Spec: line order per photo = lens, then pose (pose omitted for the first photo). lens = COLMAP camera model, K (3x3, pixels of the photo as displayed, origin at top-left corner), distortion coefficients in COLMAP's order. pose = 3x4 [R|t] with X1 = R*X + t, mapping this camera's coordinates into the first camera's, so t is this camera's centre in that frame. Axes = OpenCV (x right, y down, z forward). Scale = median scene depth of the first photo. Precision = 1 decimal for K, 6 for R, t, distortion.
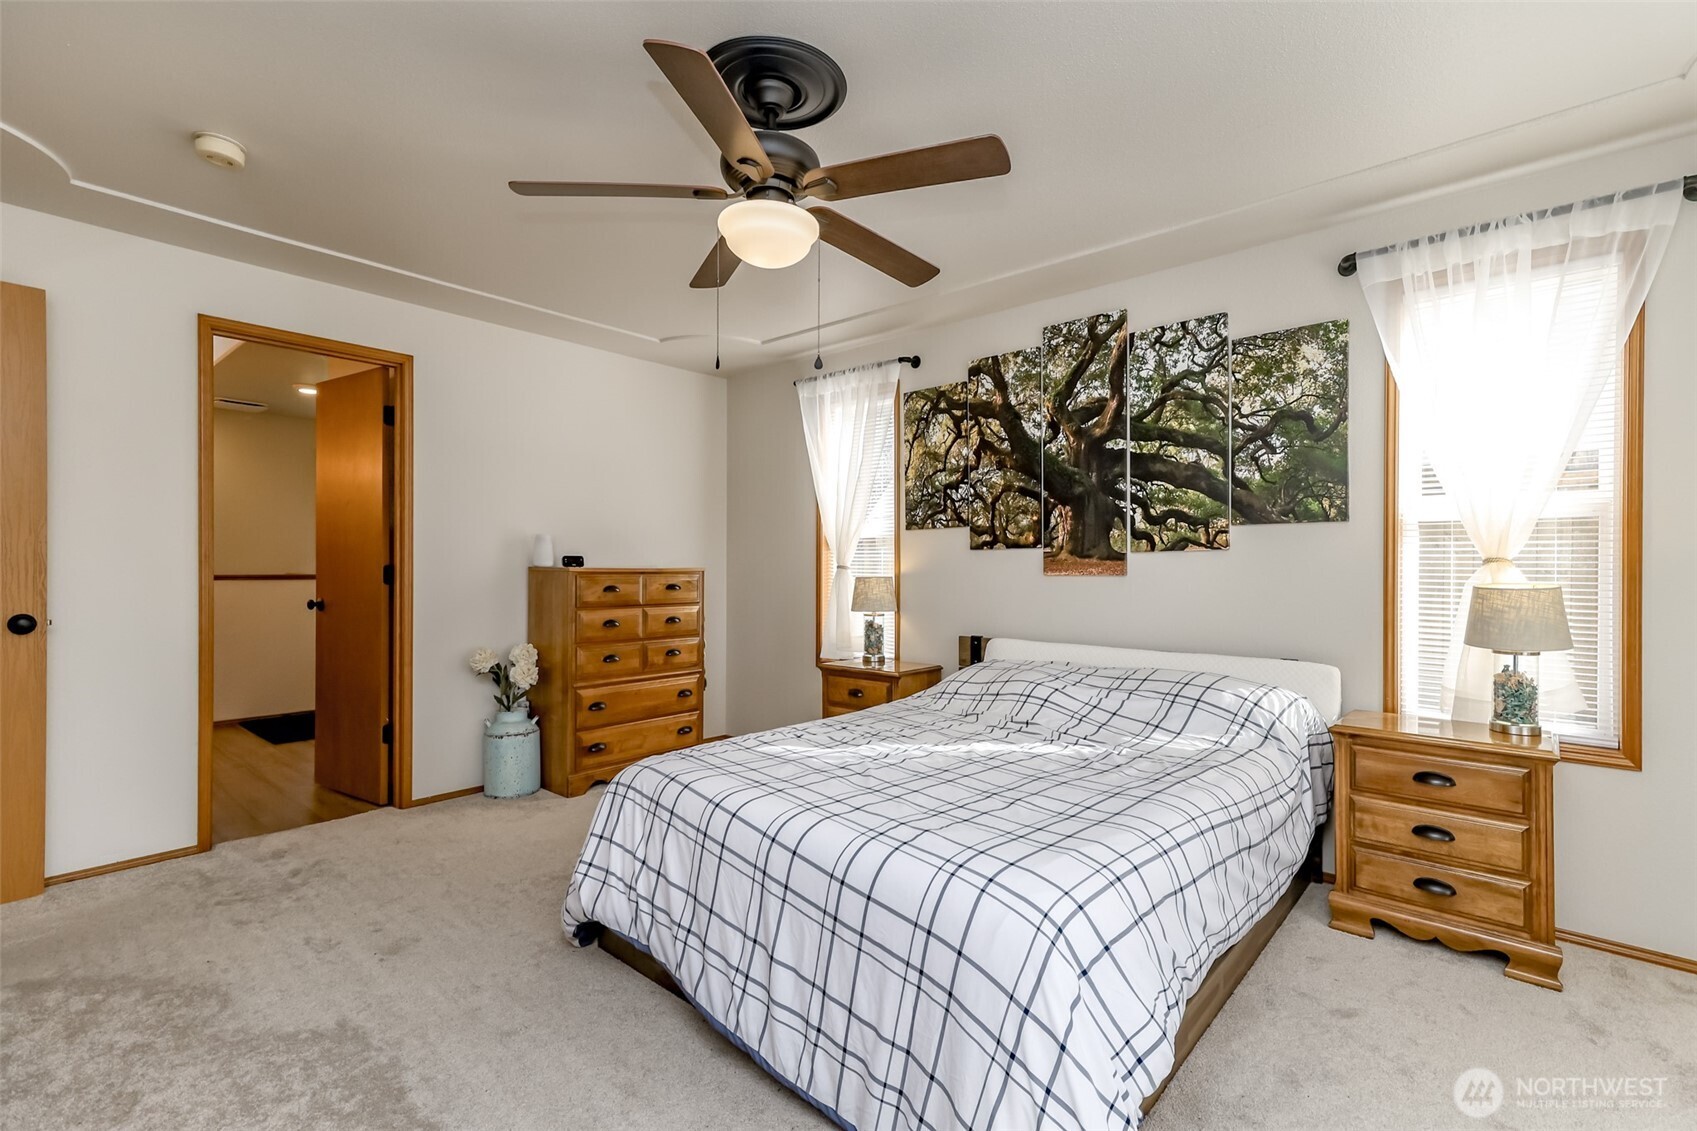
lens RADIAL K [[762.5, 0, 841.1], [0, 762.5, 568.4], [0, 0, 1]] dist [0.018972, 0.000215]
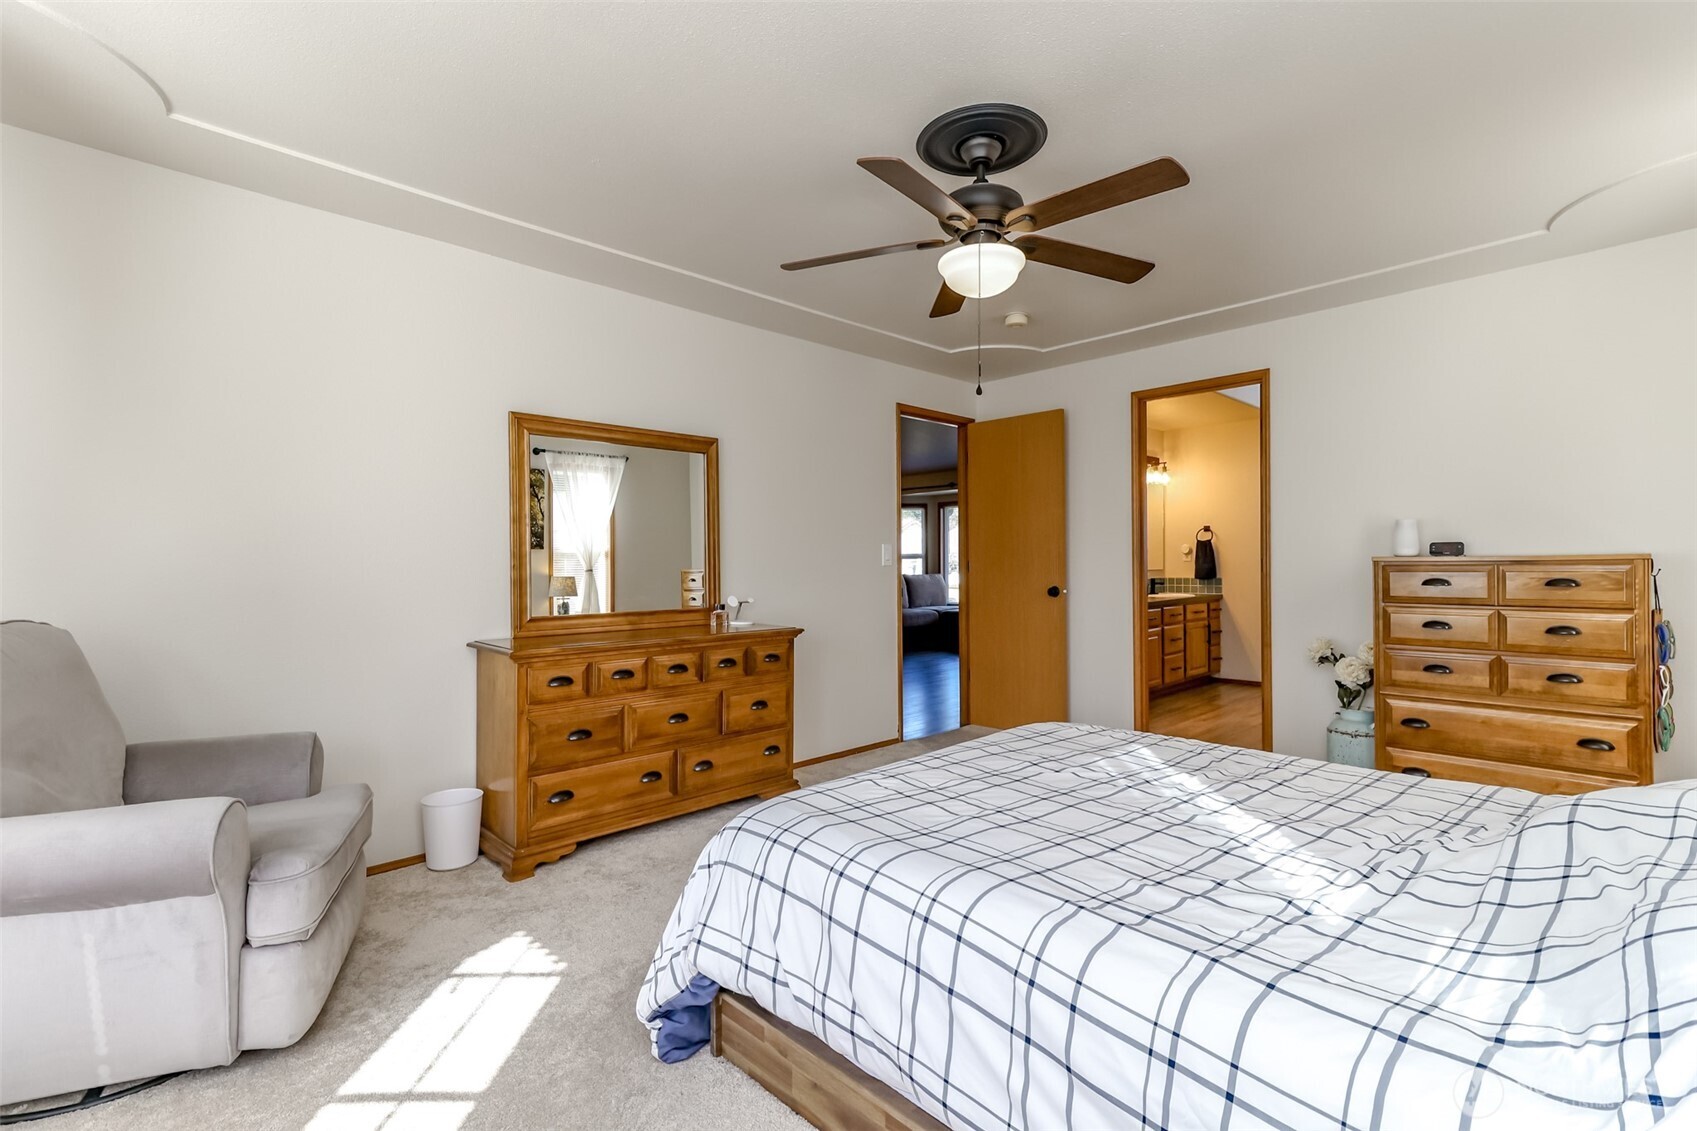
lens RADIAL K [[728.2, 0, 845.8], [0, 728.2, 564.6], [0, 0, 1]] dist [-0.002659, -0.000137]
pose [[-0.069729, -0.005277, -0.997552, 0.594050], [0.002991, 0.999980, -0.005499, 0.012913], [0.997561, -0.003367, -0.069712, 0.512888]]
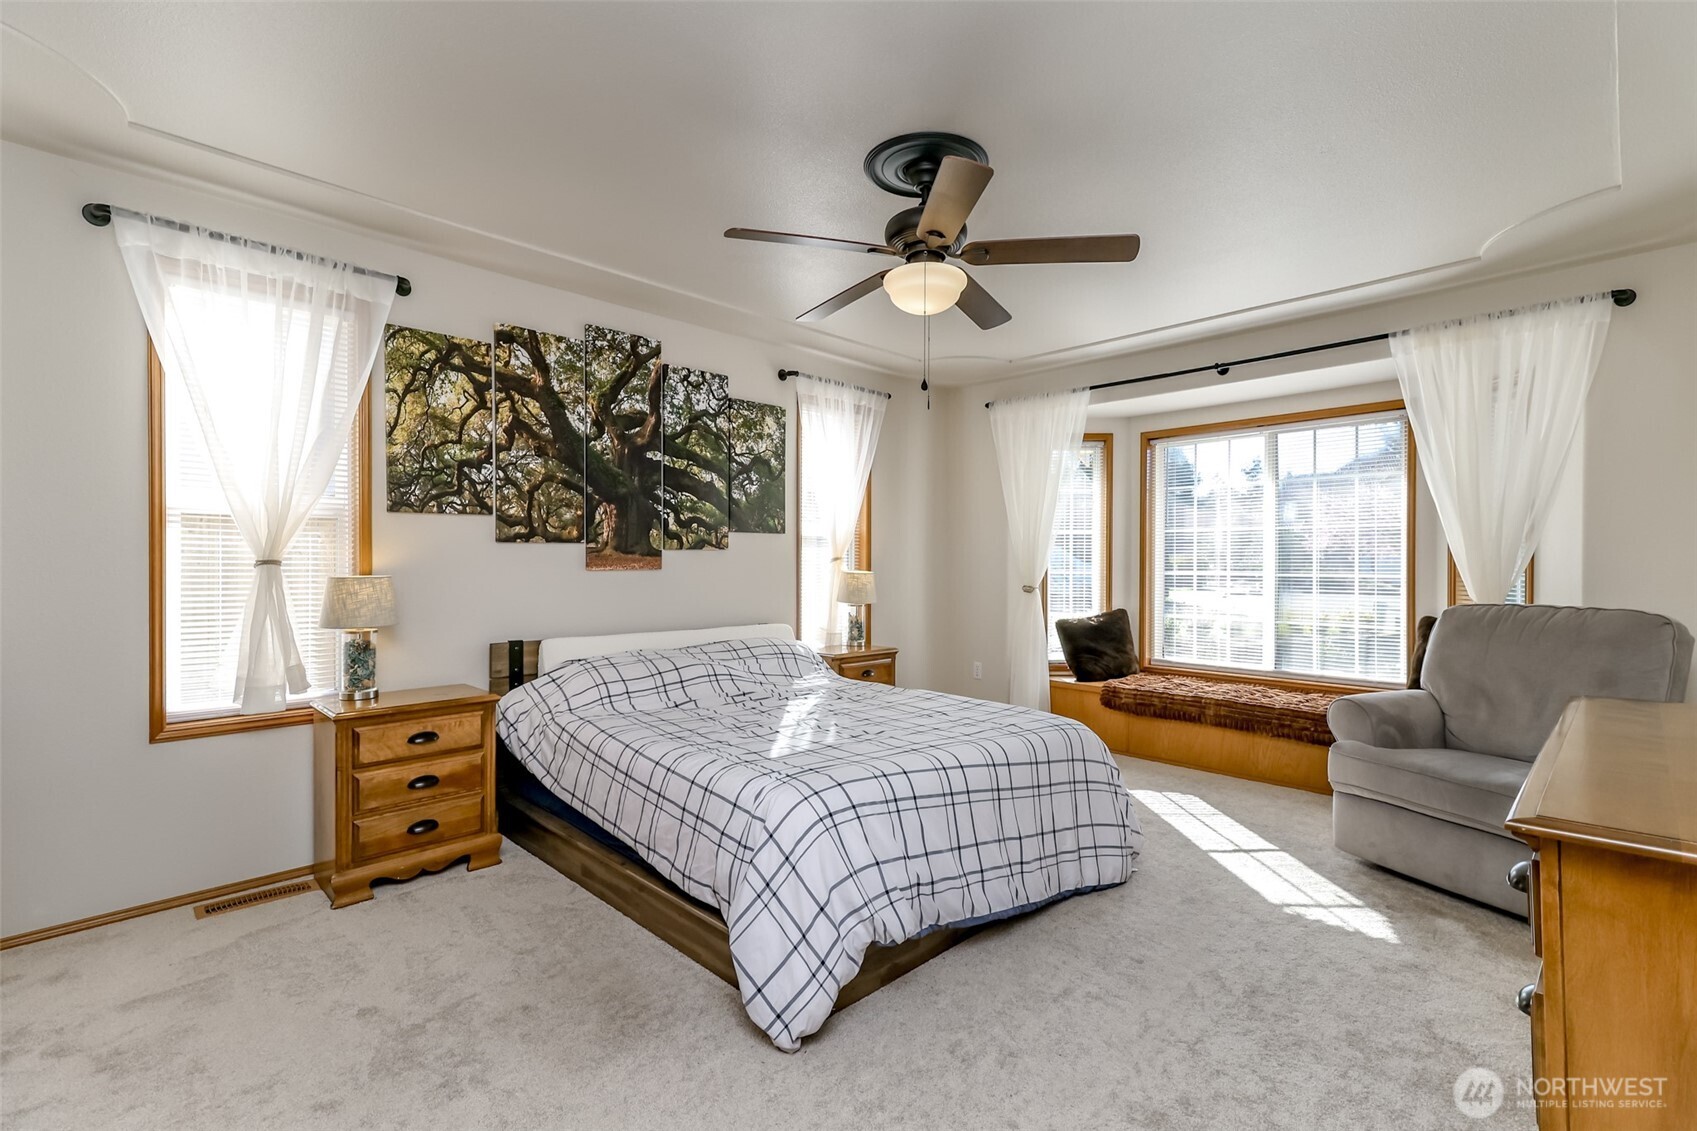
lens RADIAL K [[762.5, 0, 842.2], [0, 762.5, 563.4], [0, 0, 1]] dist [0.018972, 0.000215]
pose [[0.067628, 0.002110, 0.997708, -0.728424], [0.006426, 0.999976, -0.002550, 0.004528], [-0.997690, 0.006584, 0.067613, 0.609931]]
